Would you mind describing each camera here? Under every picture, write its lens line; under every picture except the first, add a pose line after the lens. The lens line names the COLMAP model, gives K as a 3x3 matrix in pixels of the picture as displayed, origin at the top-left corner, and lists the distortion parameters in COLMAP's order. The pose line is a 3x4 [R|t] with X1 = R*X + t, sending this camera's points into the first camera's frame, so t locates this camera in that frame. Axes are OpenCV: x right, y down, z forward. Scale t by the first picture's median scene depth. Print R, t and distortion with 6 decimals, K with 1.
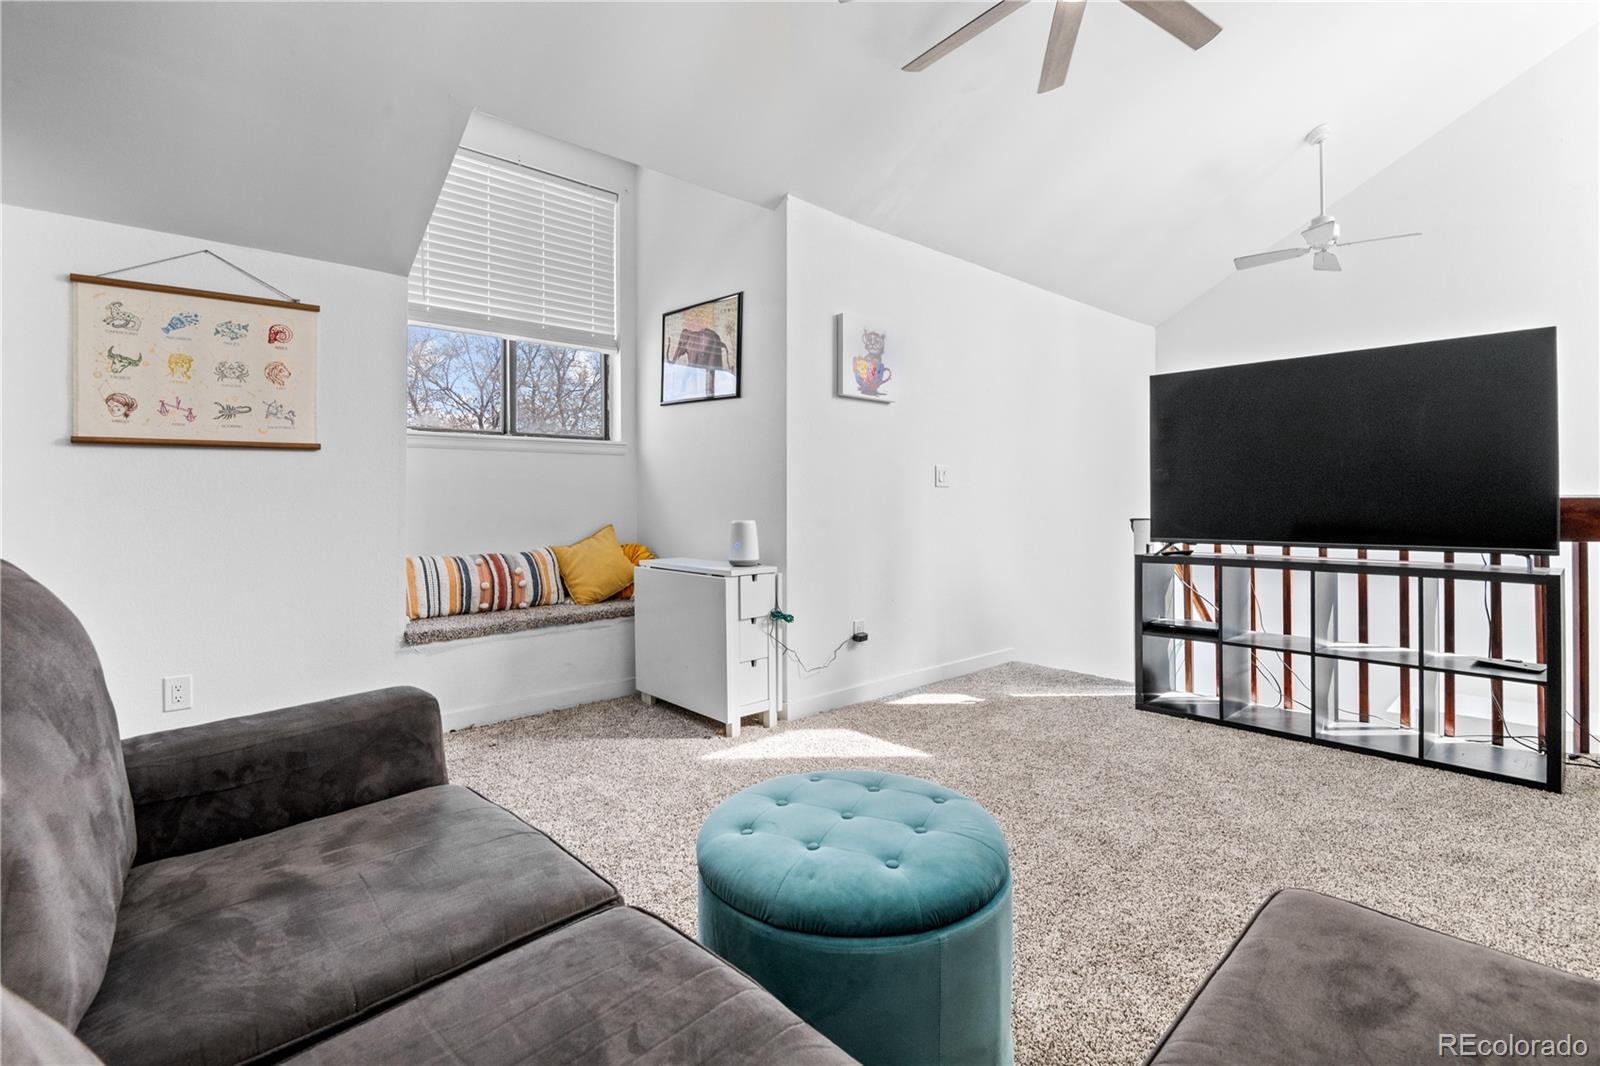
lens RADIAL K [[739.7, 0, 810.0], [0, 739.7, 508.4], [0, 0, 1]] dist [0.004234, -0.006626]
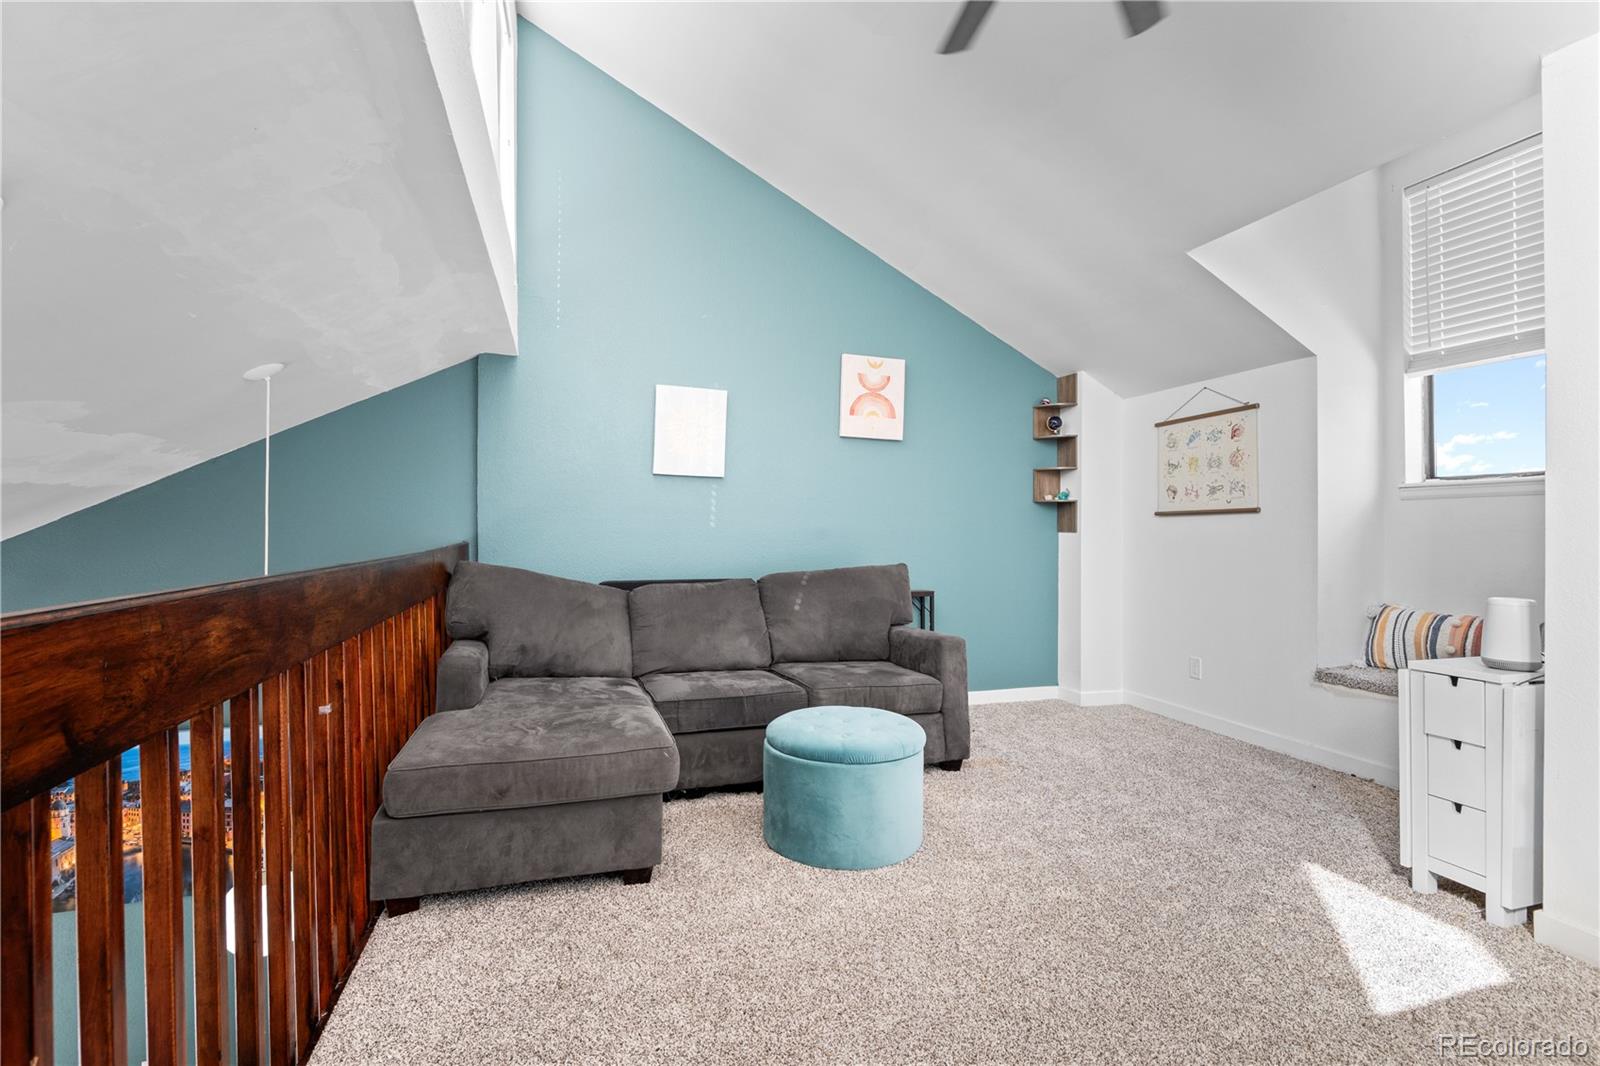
lens RADIAL K [[739.7, 0, 794.9], [0, 739.7, 529.2], [0, 0, 1]] dist [0.004234, -0.006626]
pose [[-0.425285, 0.000916, -0.905059, 0.917968], [-0.017022, 0.999815, 0.009010, -0.048002], [0.904900, 0.019238, -0.425190, 0.846315]]
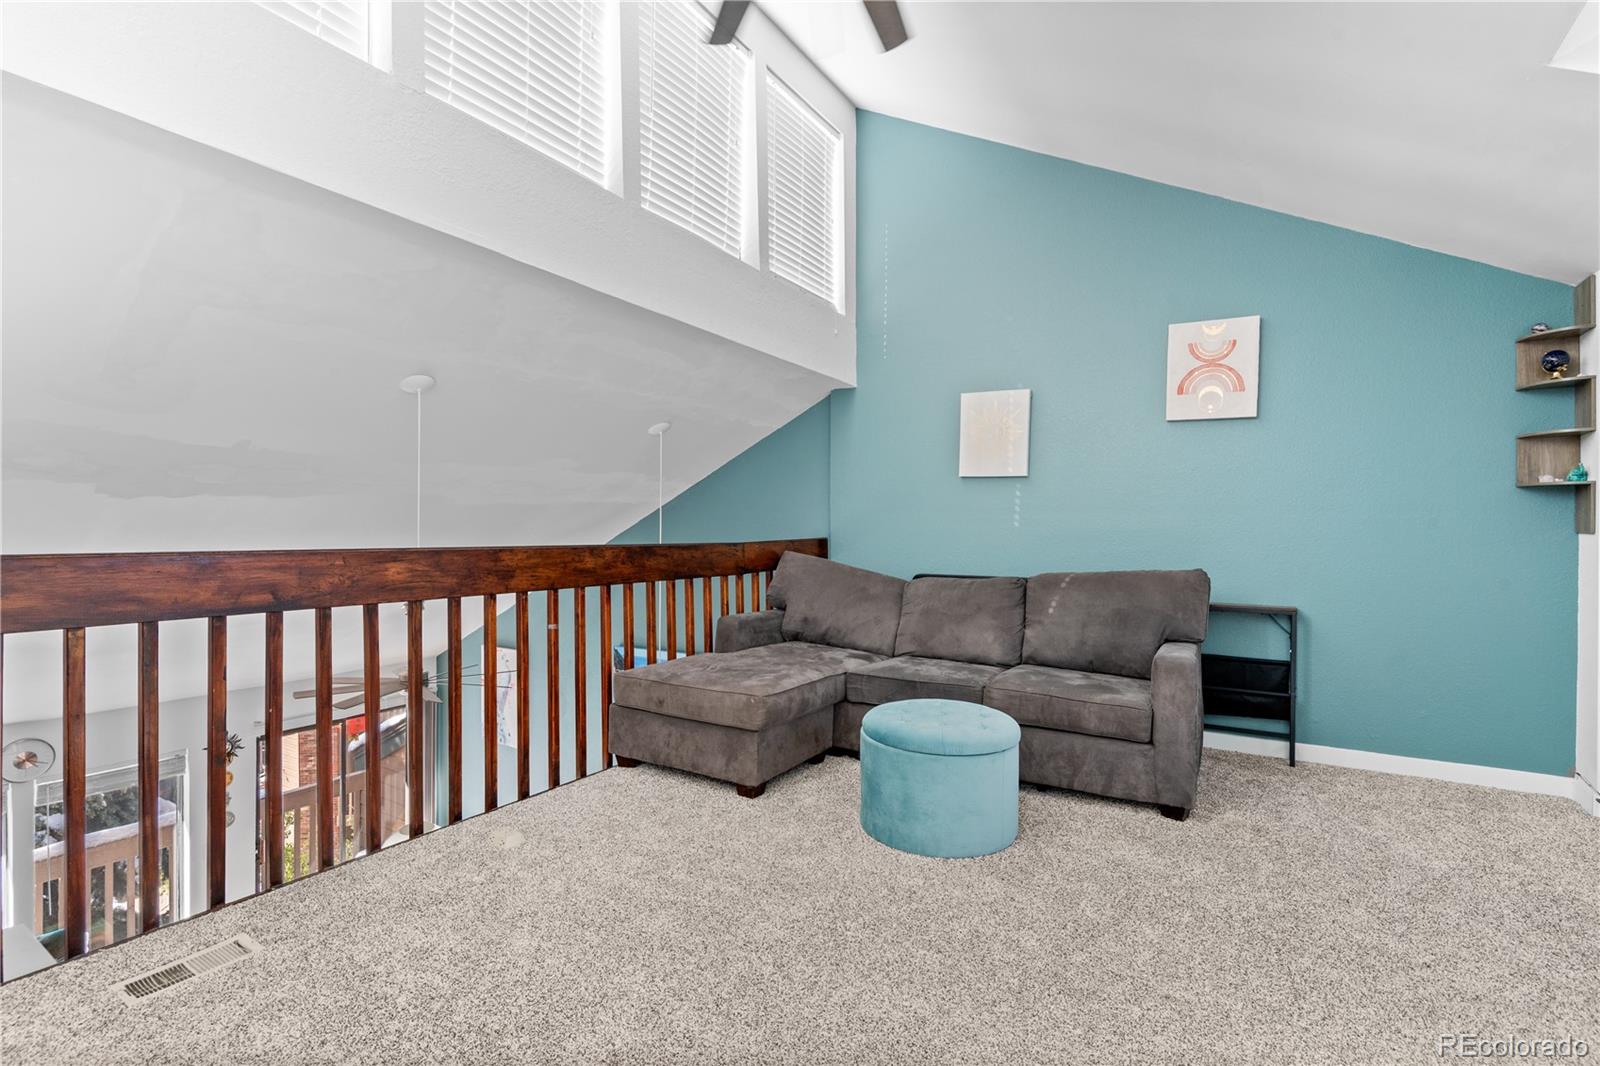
lens RADIAL K [[739.7, 0, 808.1], [0, 739.7, 528.0], [0, 0, 1]] dist [0.004234, -0.006626]
pose [[-0.960900, -0.001882, -0.276888, 0.468227], [-0.007005, 0.999822, 0.017513, -0.054291], [0.276806, 0.018768, -0.960743, 1.387638]]
